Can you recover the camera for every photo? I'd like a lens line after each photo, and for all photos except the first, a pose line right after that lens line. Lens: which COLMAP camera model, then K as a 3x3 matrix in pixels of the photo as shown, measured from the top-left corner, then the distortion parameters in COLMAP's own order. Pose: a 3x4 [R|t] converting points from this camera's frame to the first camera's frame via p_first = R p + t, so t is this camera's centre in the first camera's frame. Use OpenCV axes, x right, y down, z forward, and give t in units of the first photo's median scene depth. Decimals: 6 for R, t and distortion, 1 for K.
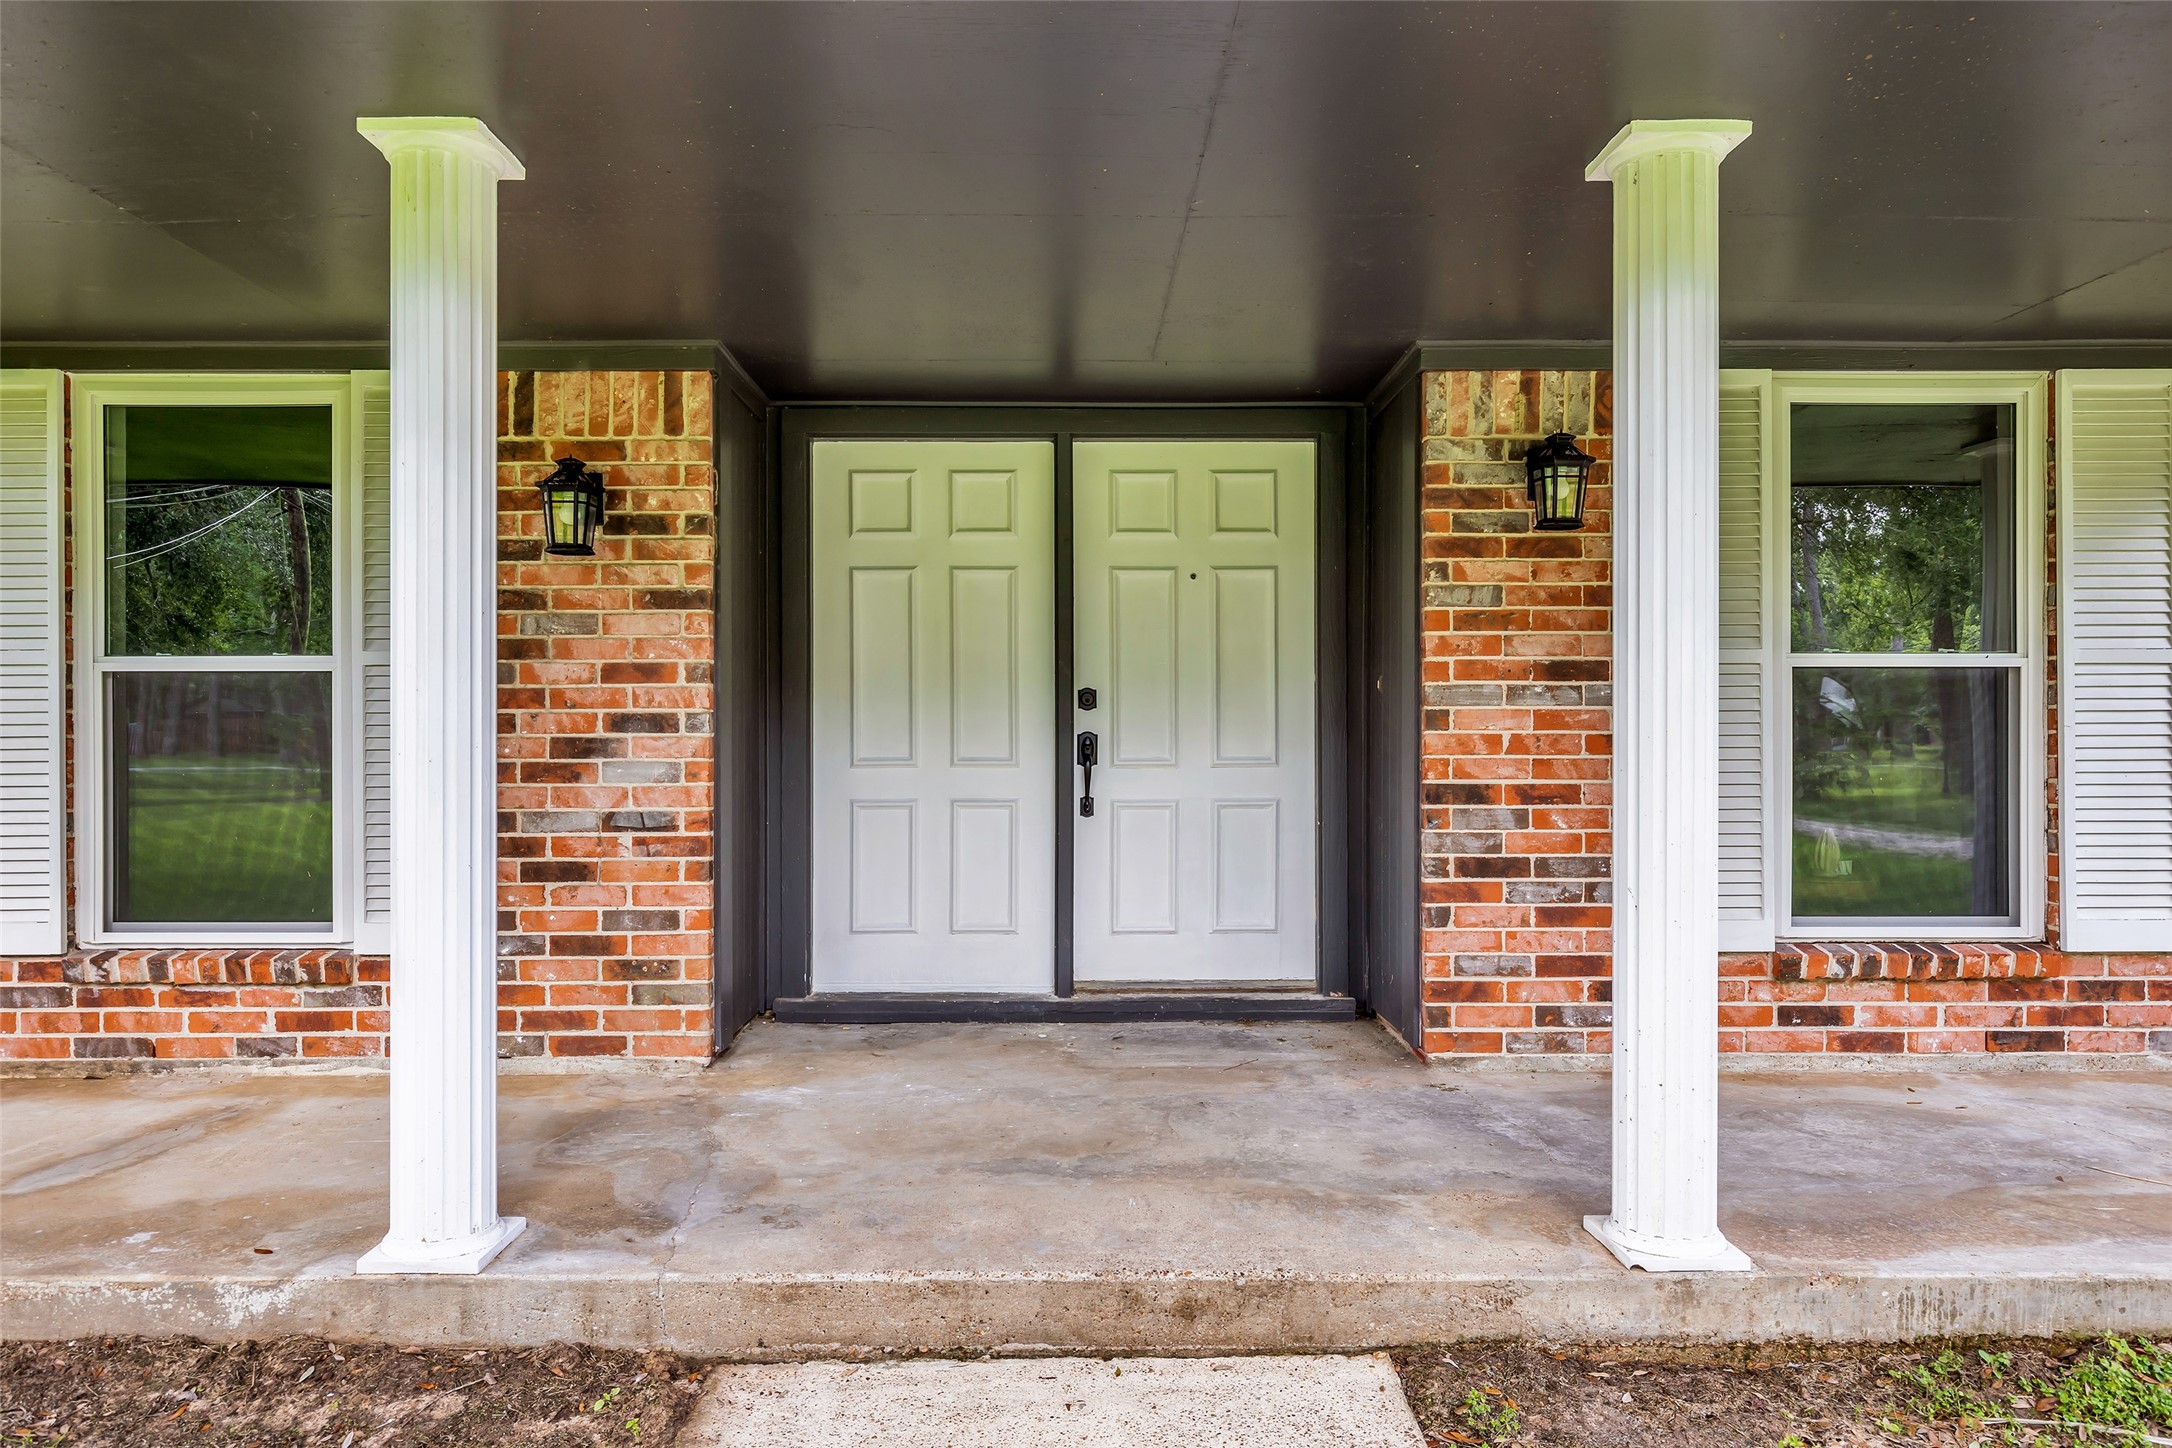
lens RADIAL K [[1375.4, 0, 1086.0], [0, 1375.4, 724.0], [0, 0, 1]] dist [-0.001161, -0.000259]
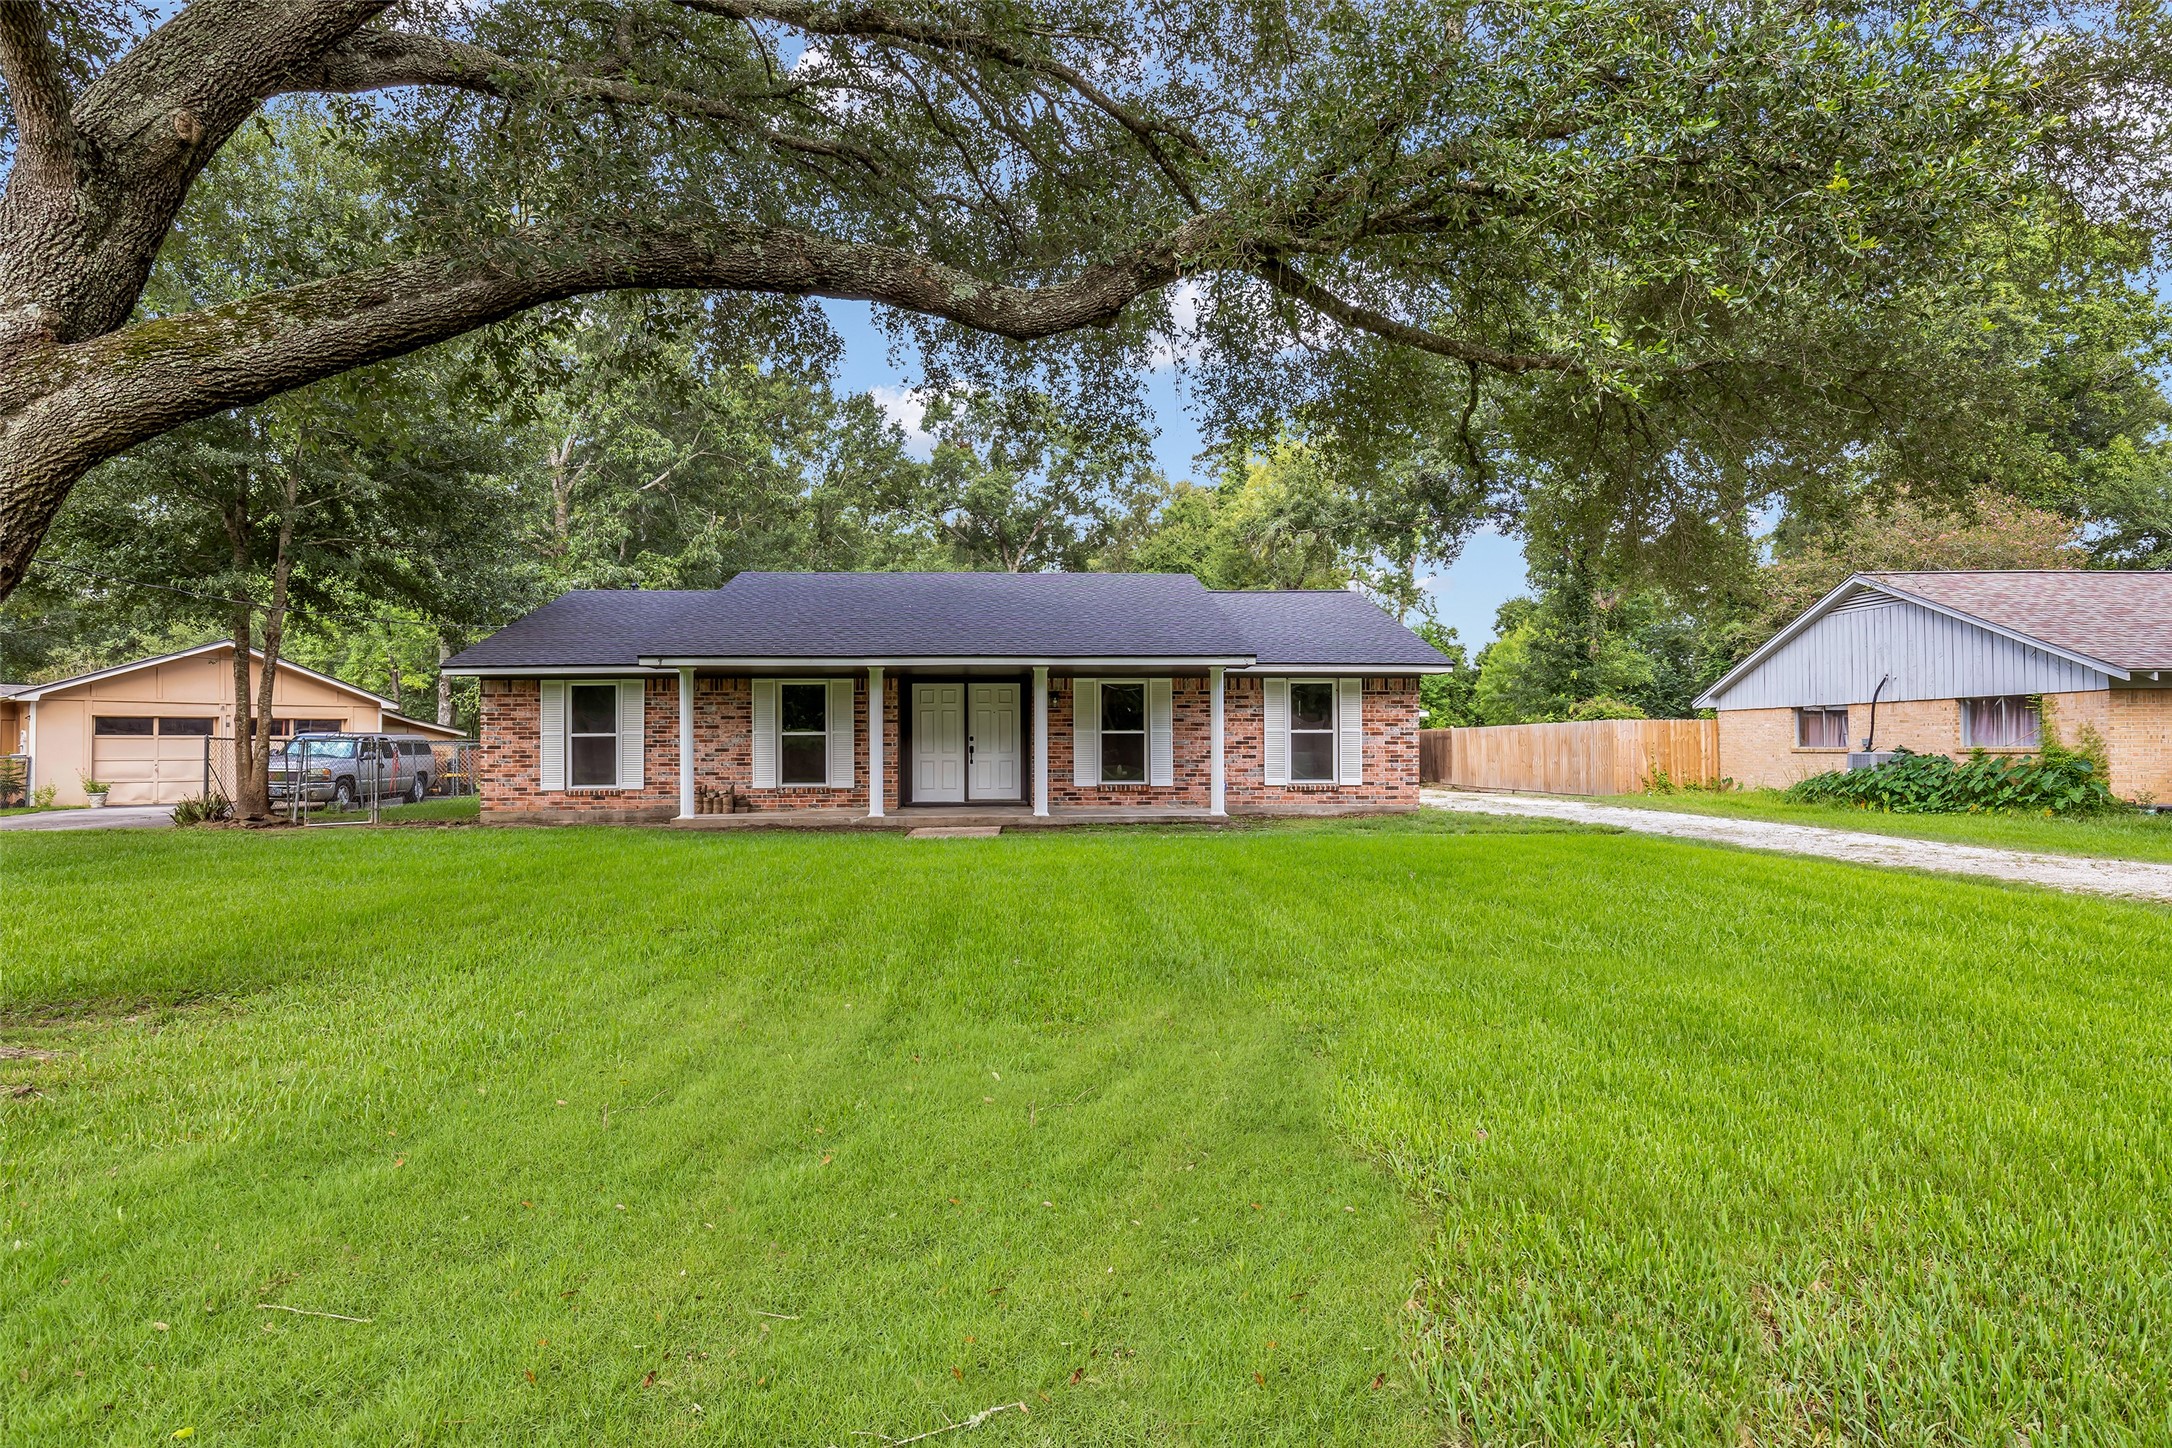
lens RADIAL K [[1184.5, 0, 1086.0], [0, 1184.5, 724.0], [0, 0, 1]] dist [0.000255, -0.000103]
pose [[0.998779, -0.000394, 0.049396, 0.225626], [0.001039, 0.999915, -0.013029, -0.018696], [-0.049387, 0.013064, 0.998694, -3.596836]]
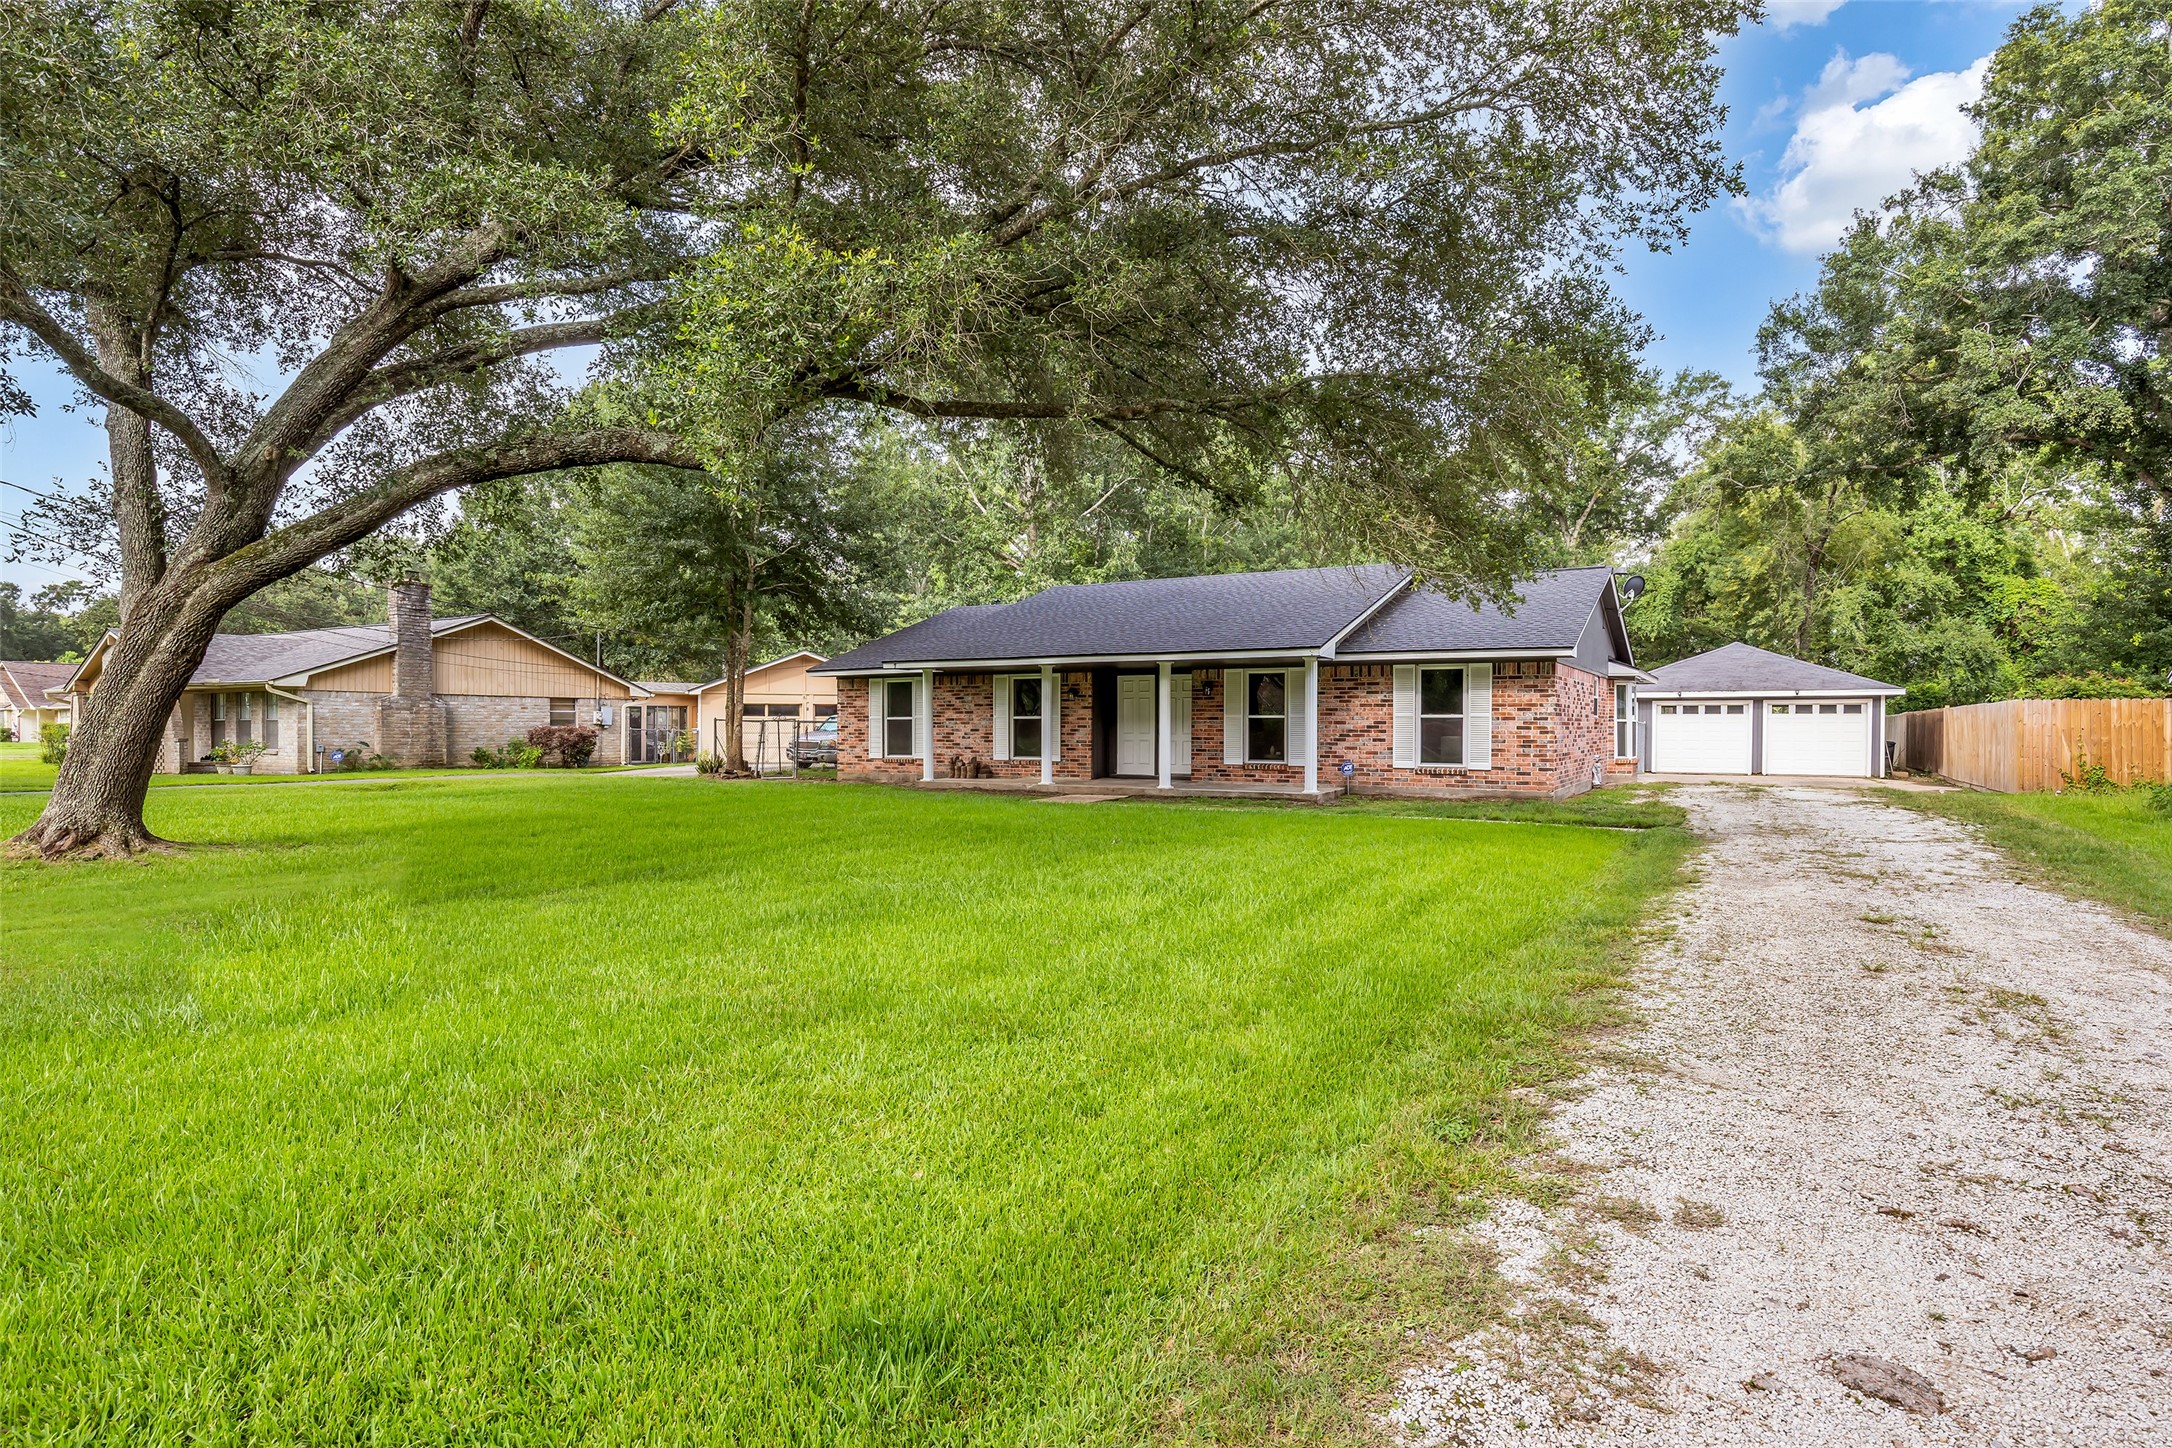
lens RADIAL K [[1140.4, 0, 1086.0], [0, 1140.4, 724.0], [0, 0, 1]] dist [-0.006621, -0.000806]
pose [[0.868542, 0.003536, -0.495603, 2.371161], [0.000073, 0.999974, 0.007263, -0.051236], [0.495616, -0.006345, 0.868519, -3.682043]]
